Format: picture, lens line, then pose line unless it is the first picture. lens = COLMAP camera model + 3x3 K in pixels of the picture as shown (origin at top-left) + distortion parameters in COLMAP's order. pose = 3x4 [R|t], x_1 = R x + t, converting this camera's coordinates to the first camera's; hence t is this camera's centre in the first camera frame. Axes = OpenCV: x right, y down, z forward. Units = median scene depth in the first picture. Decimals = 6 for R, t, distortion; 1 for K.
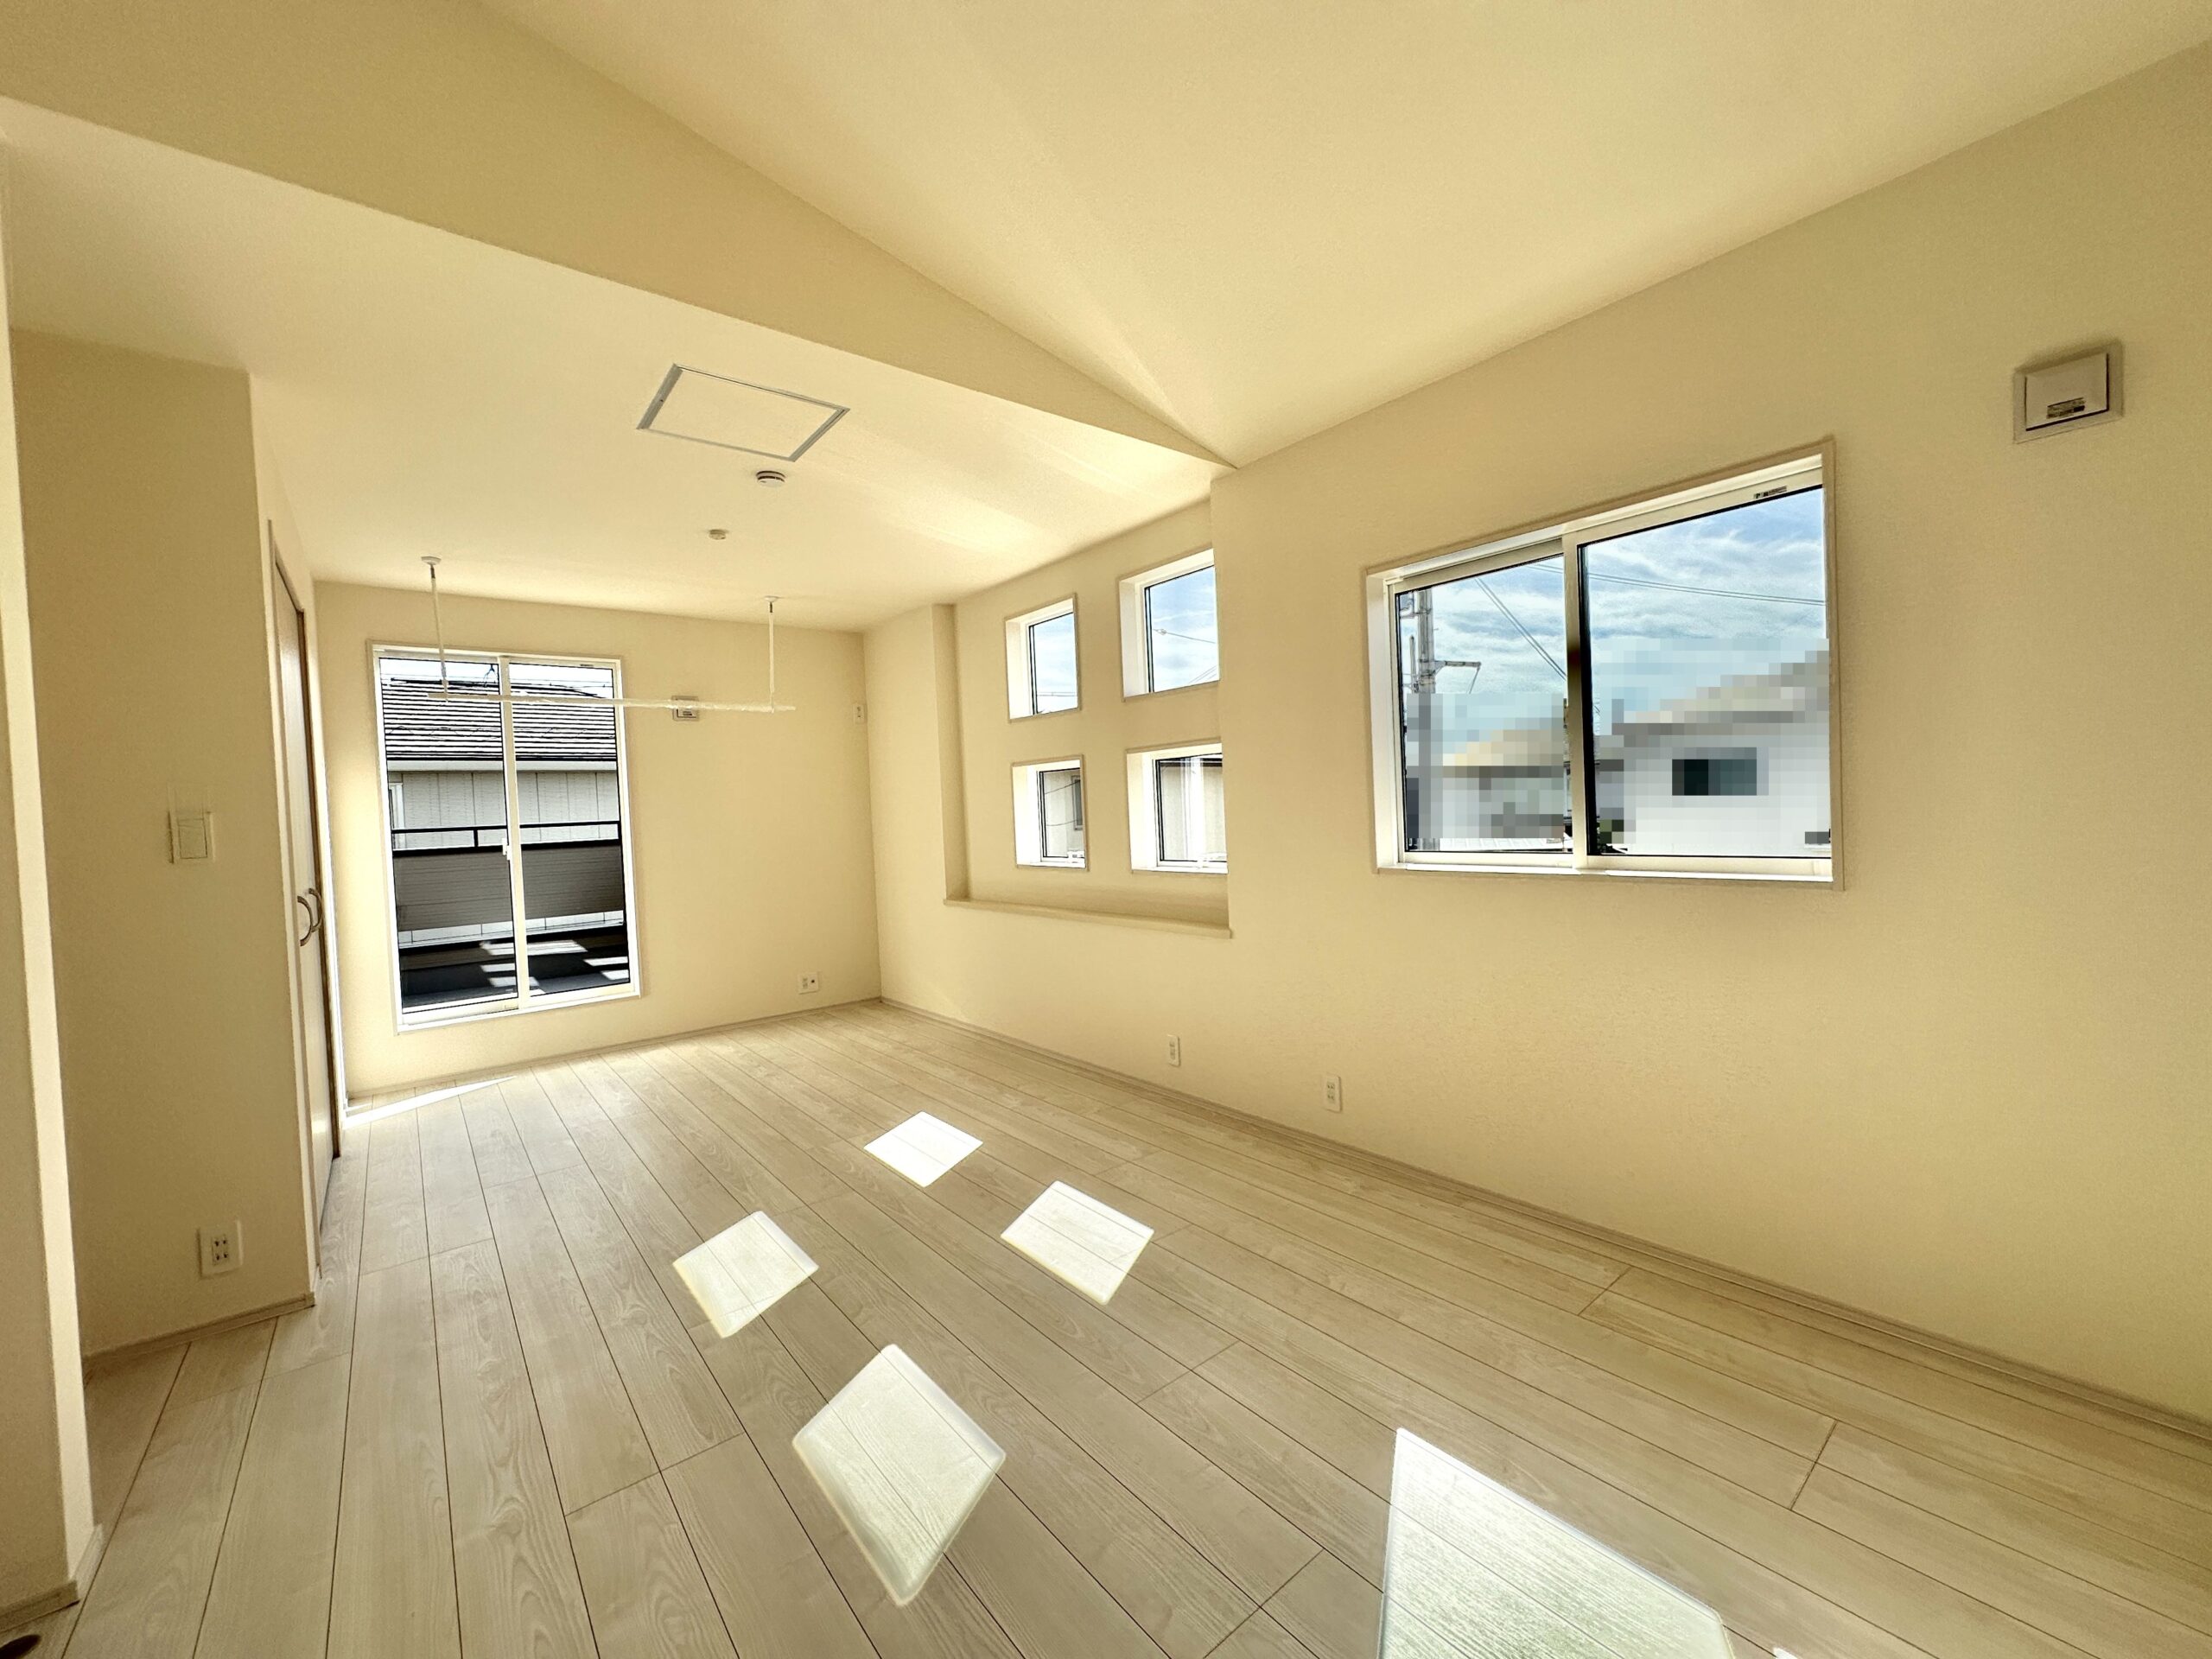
lens RADIAL K [[877.5, 0, 1103.0], [0, 877.5, 820.0], [0, 0, 1]] dist [-0.001889, -0.000138]
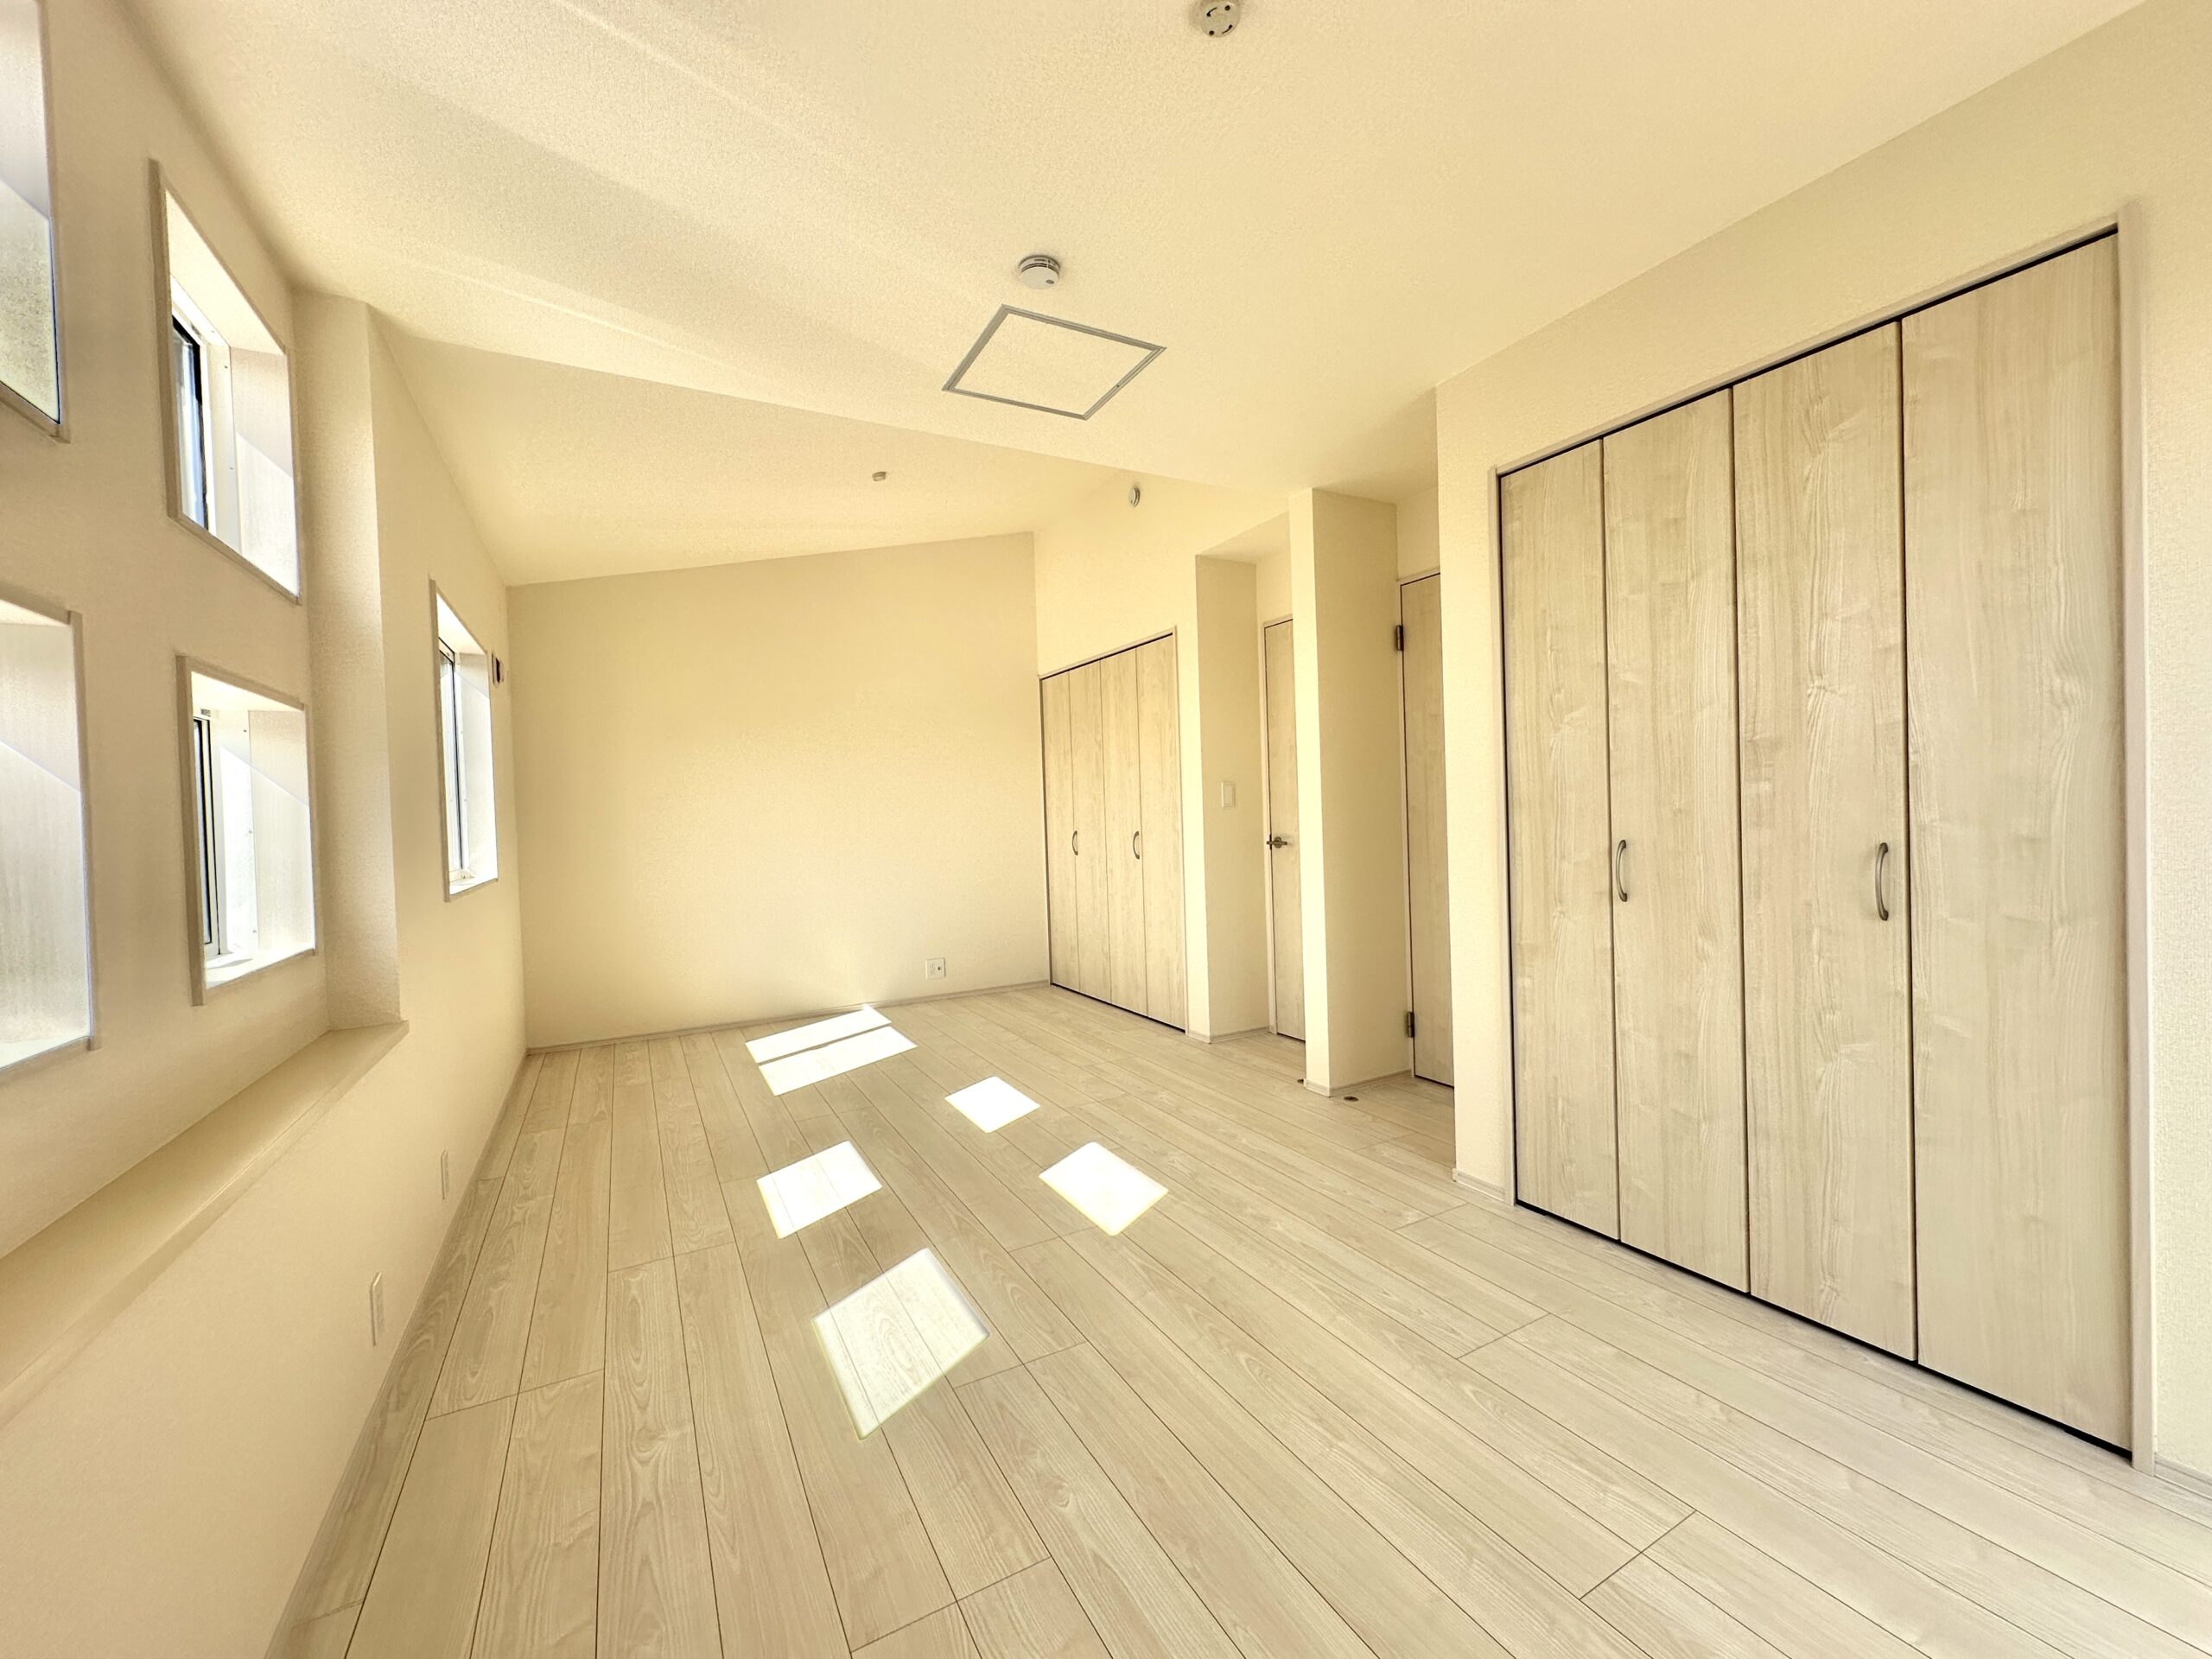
lens RADIAL K [[877.5, 0, 1110.8], [0, 877.5, 829.2], [0, 0, 1]] dist [-0.001889, -0.000138]
pose [[-0.982862, 0.075032, 0.168381, -0.539606], [0.080813, 0.996343, 0.027742, 0.012849], [-0.165684, 0.040874, -0.985331, 1.753535]]
